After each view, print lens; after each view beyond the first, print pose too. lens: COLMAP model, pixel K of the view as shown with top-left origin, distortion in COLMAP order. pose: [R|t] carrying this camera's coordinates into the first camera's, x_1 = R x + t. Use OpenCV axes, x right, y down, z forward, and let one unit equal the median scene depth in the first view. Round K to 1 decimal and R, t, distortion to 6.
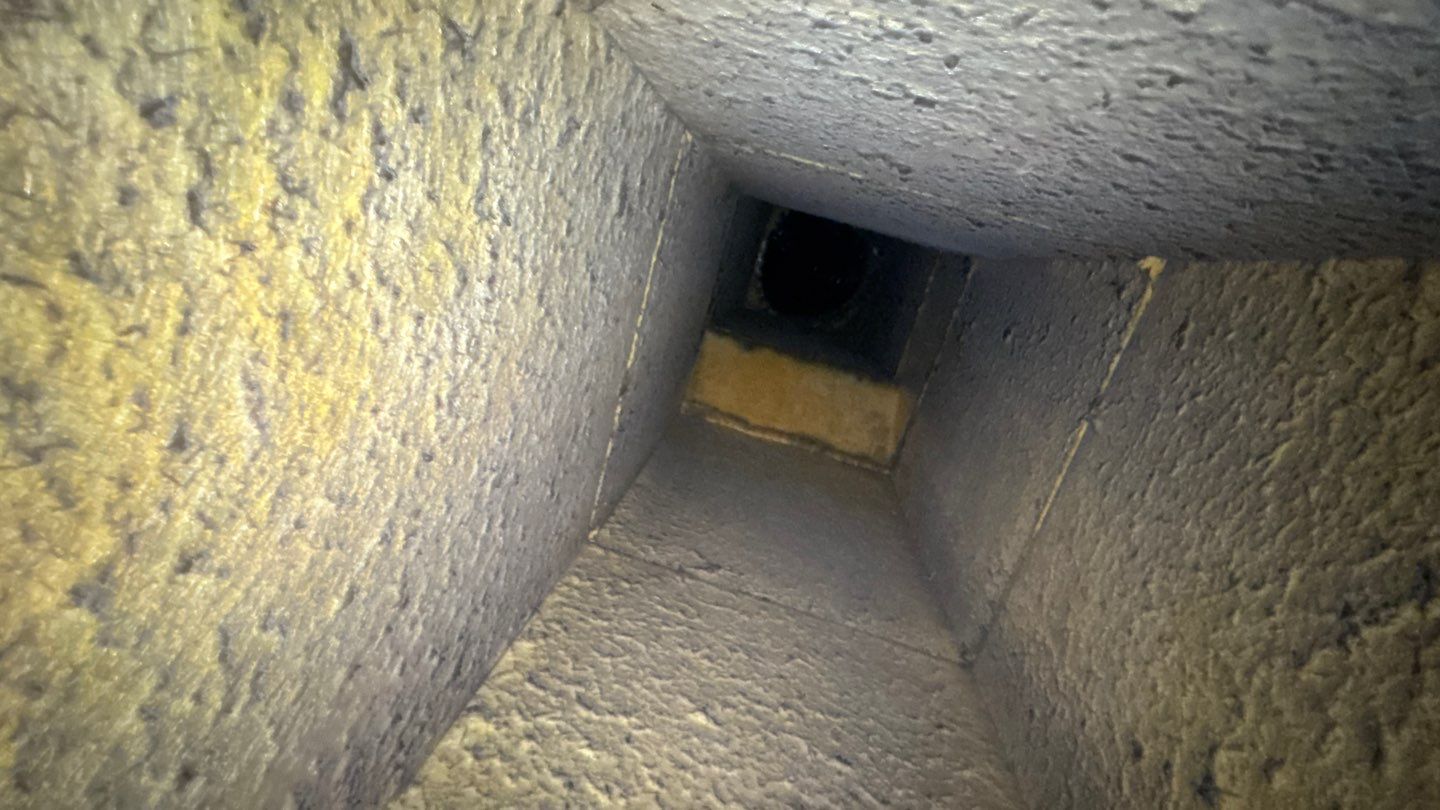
lens RADIAL K [[576.2, 0, 711.9], [0, 576.2, 407.9], [0, 0, 1]] dist [-0.010523, 0.002109]
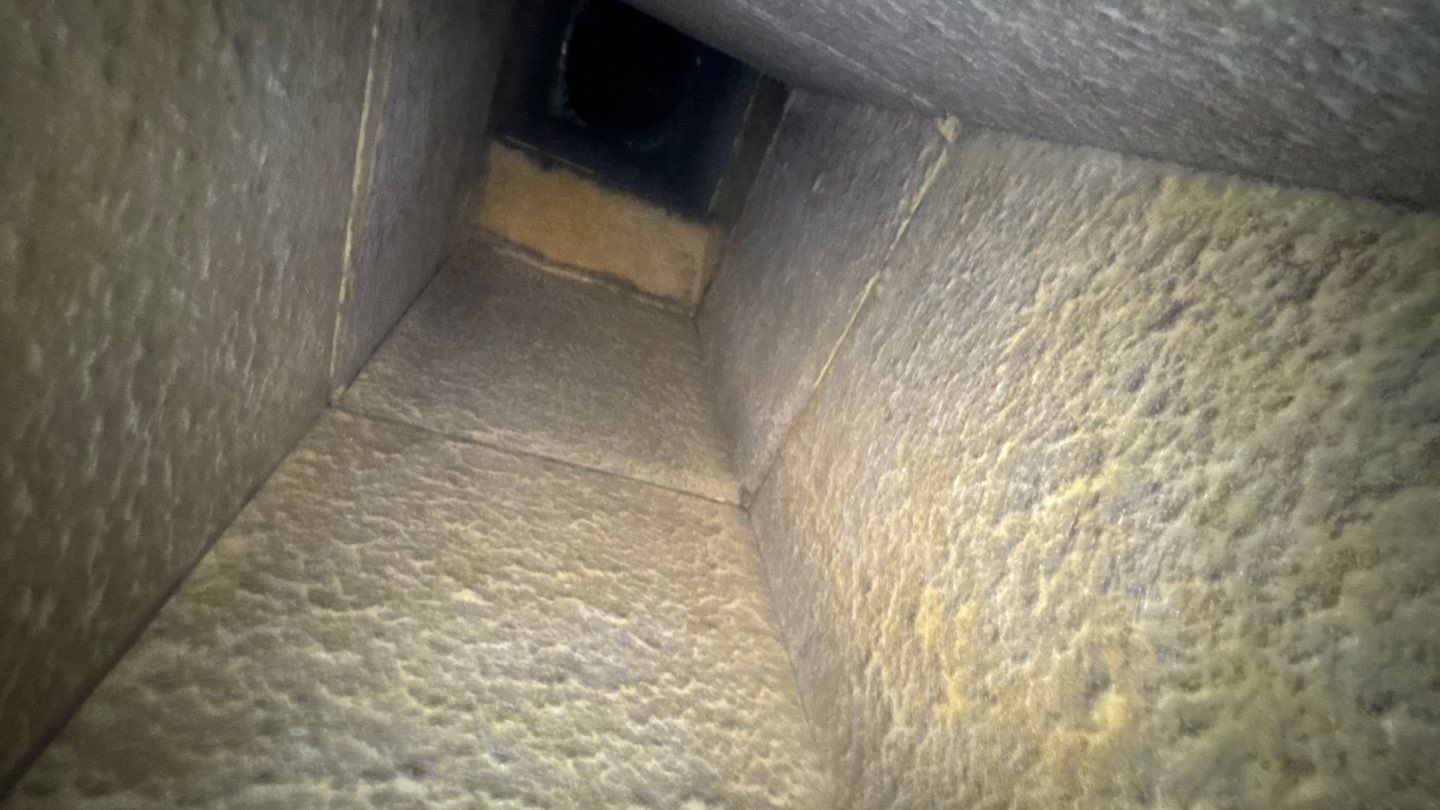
lens RADIAL K [[576.2, 0, 714.7], [0, 576.2, 404.8], [0, 0, 1]] dist [-0.010523, 0.002109]
pose [[0.952765, -0.028938, 0.302327, 0.093767], [-0.059919, 0.957975, 0.280524, -0.050259], [-0.297739, -0.285389, 0.910991, 0.115227]]
